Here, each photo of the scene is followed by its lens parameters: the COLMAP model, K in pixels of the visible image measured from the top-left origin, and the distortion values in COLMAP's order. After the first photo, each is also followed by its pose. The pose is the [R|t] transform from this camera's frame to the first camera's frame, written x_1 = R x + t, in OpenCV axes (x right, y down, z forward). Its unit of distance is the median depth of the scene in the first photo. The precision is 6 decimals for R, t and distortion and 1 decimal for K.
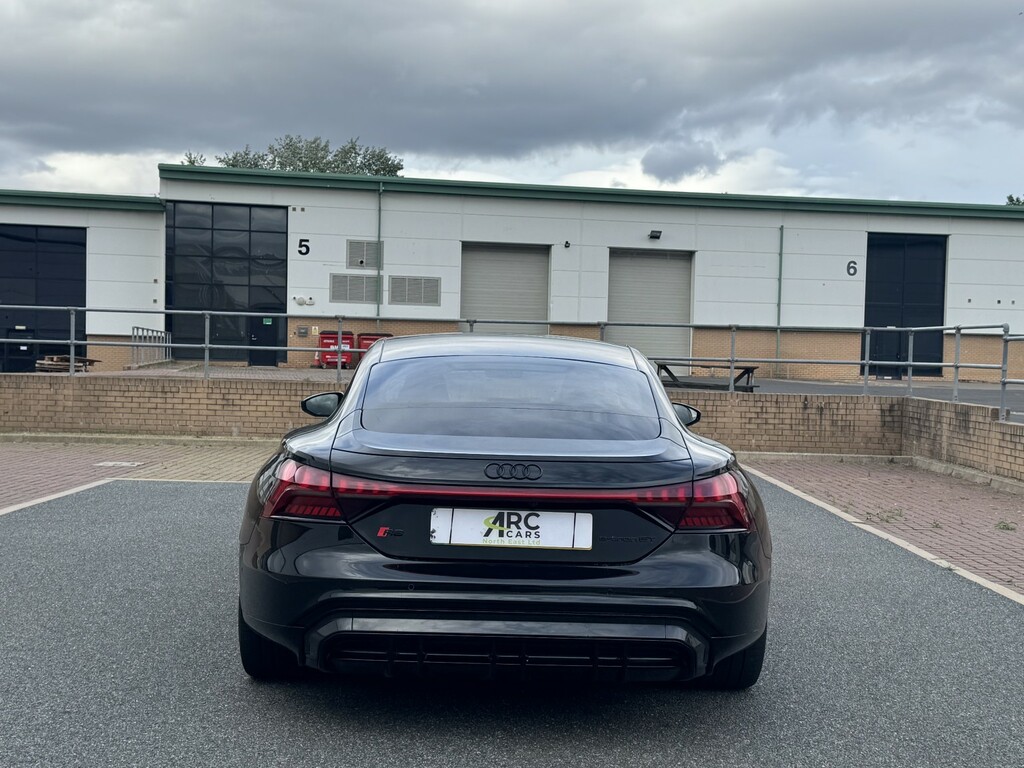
lens RADIAL K [[1291.1, 0, 509.6], [0, 1291.1, 390.9], [0, 0, 1]] dist [0.108220, 0.000000]
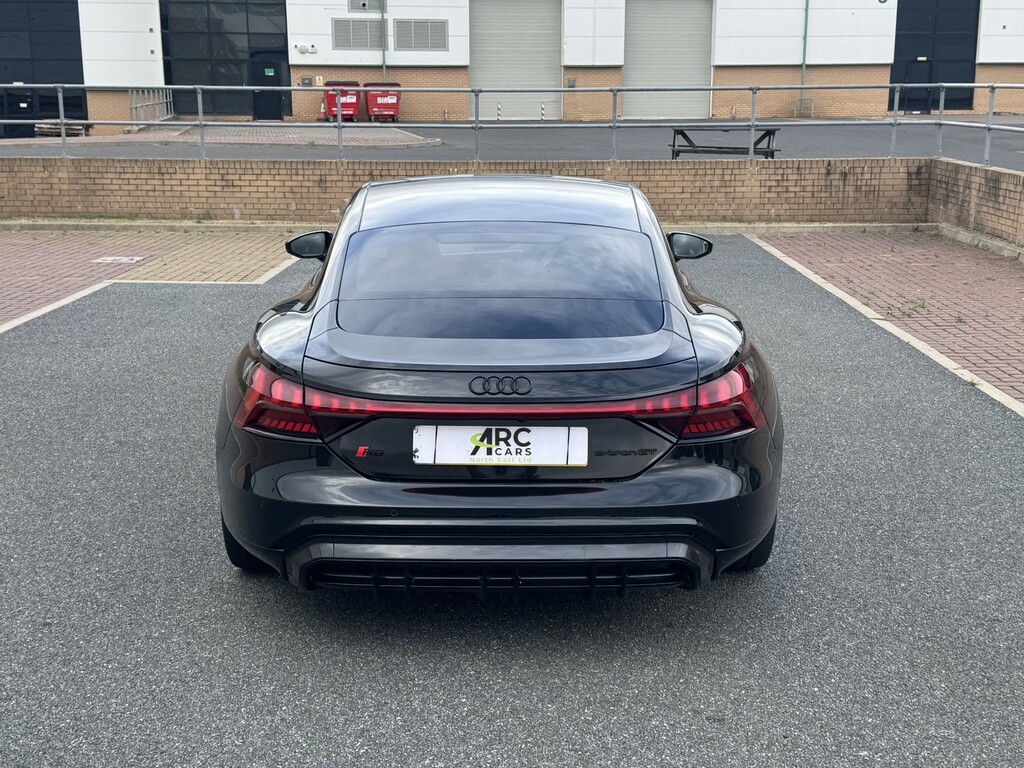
lens RADIAL K [[1291.1, 0, 504.5], [0, 1291.1, 381.2], [0, 0, 1]] dist [0.108220, 0.000000]
pose [[0.999535, -0.022472, -0.020626, 0.013712], [0.026026, 0.980966, 0.192426, -0.065054], [0.015909, -0.192873, 0.981095, 0.057057]]
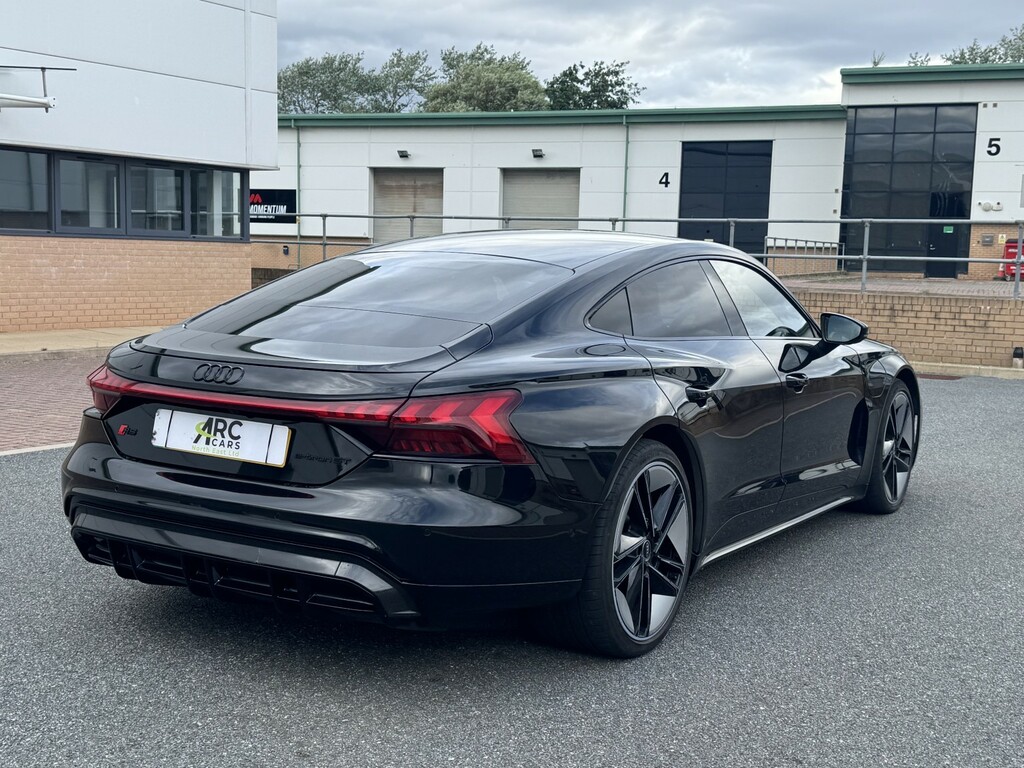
lens RADIAL K [[1291.1, 0, 505.1], [0, 1291.1, 389.2], [0, 0, 1]] dist [0.108220, 0.000000]
pose [[0.841028, 0.057191, -0.537961, 0.370013], [-0.021992, 0.997189, 0.071631, 0.001764], [0.540545, -0.048413, 0.839921, 0.190981]]
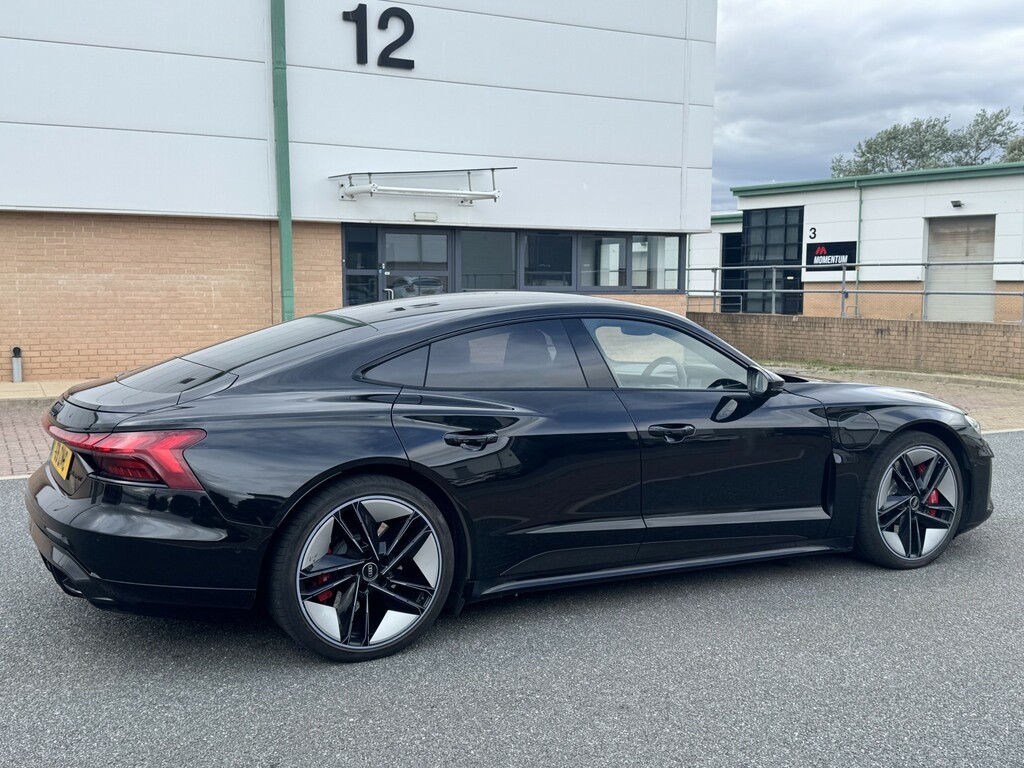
lens RADIAL K [[1095.3, 0, 517.7], [0, 1095.3, 377.2], [0, 0, 1]] dist [0.037915, 0.000000]
pose [[0.470352, 0.050813, -0.881015, 0.642474], [-0.014964, 0.998657, 0.049609, -0.016851], [0.882352, -0.010150, 0.470480, 0.497585]]
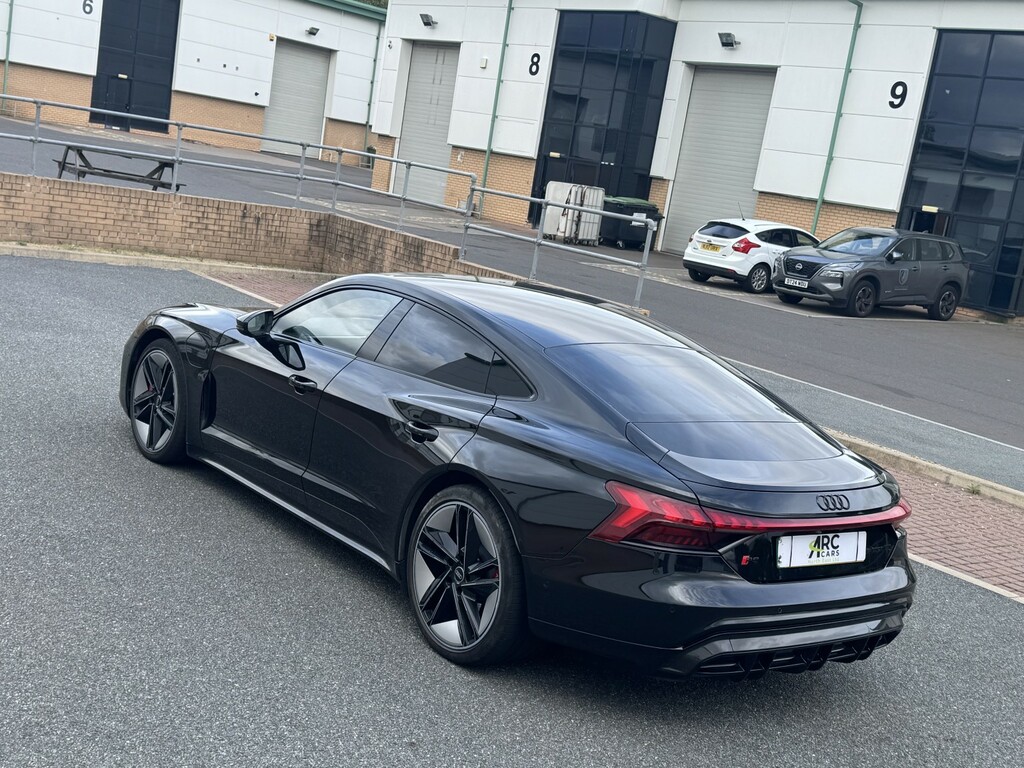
lens RADIAL K [[1291.1, 0, 508.4], [0, 1291.1, 397.9], [0, 0, 1]] dist [0.108220, 0.000000]
pose [[0.791924, -0.009413, 0.610547, -0.525575], [-0.120501, 0.977809, 0.171374, -0.108722], [-0.598612, -0.209286, 0.773216, 0.161476]]
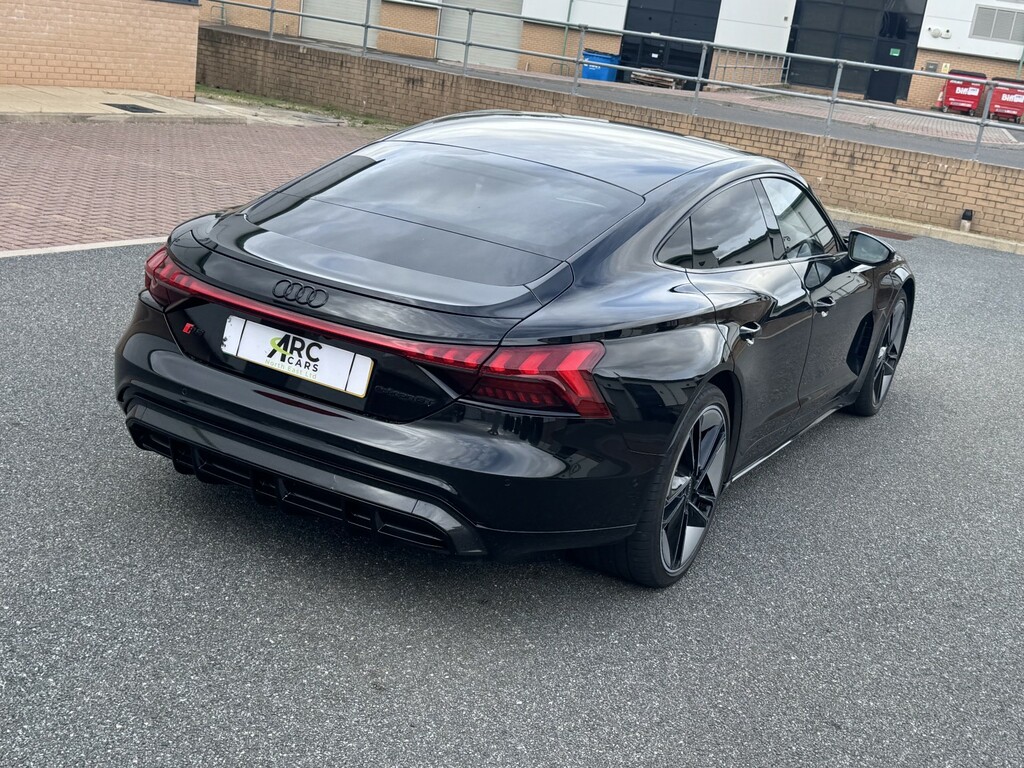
lens RADIAL K [[1291.1, 0, 504.7], [0, 1291.1, 390.5], [0, 0, 1]] dist [0.108220, 0.000000]
pose [[0.863529, 0.229018, -0.449298, 0.303291], [-0.130570, 0.962089, 0.239451, -0.059382], [0.487104, -0.148109, 0.860694, 0.159729]]
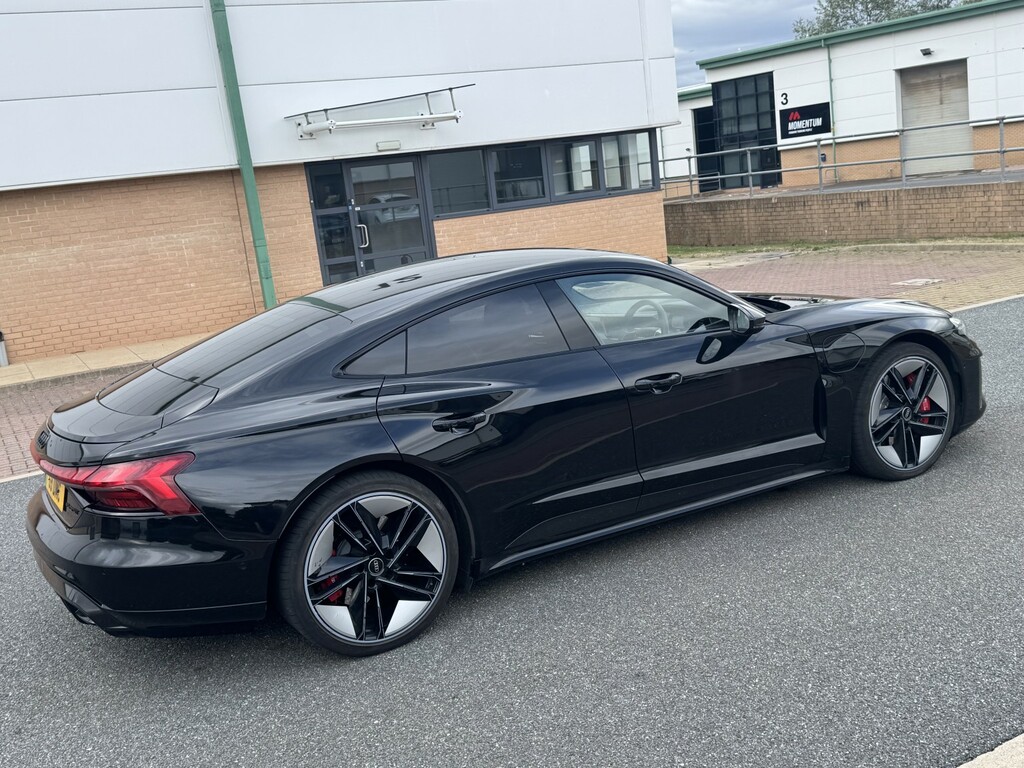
lens RADIAL K [[1095.3, 0, 511.9], [0, 1095.3, 378.3], [0, 0, 1]] dist [0.037915, 0.000000]
pose [[0.479822, 0.074807, -0.874171, 0.639153], [0.105268, 0.984252, 0.142007, -0.056824], [0.871028, -0.160160, 0.464391, 0.507506]]
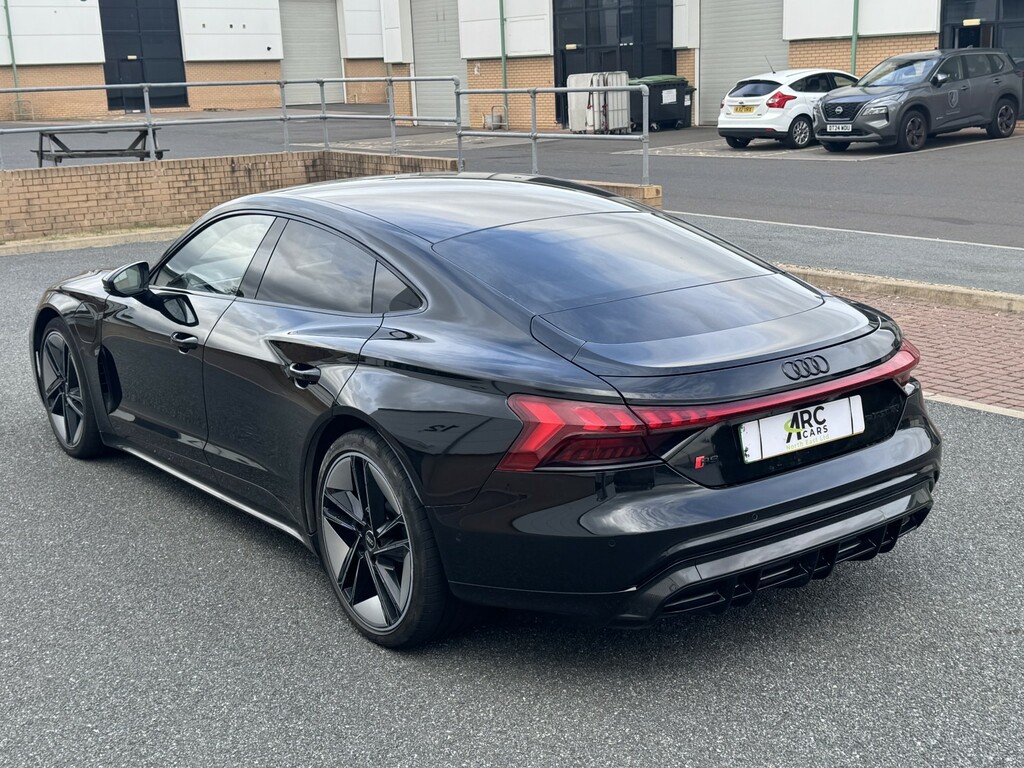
lens RADIAL K [[1291.1, 0, 527.7], [0, 1291.1, 379.7], [0, 0, 1]] dist [0.108220, 0.000000]
pose [[0.806855, -0.189508, 0.559529, -0.372819], [0.073439, 0.971979, 0.223302, -0.082413], [-0.586168, -0.139081, 0.798163, 0.214105]]
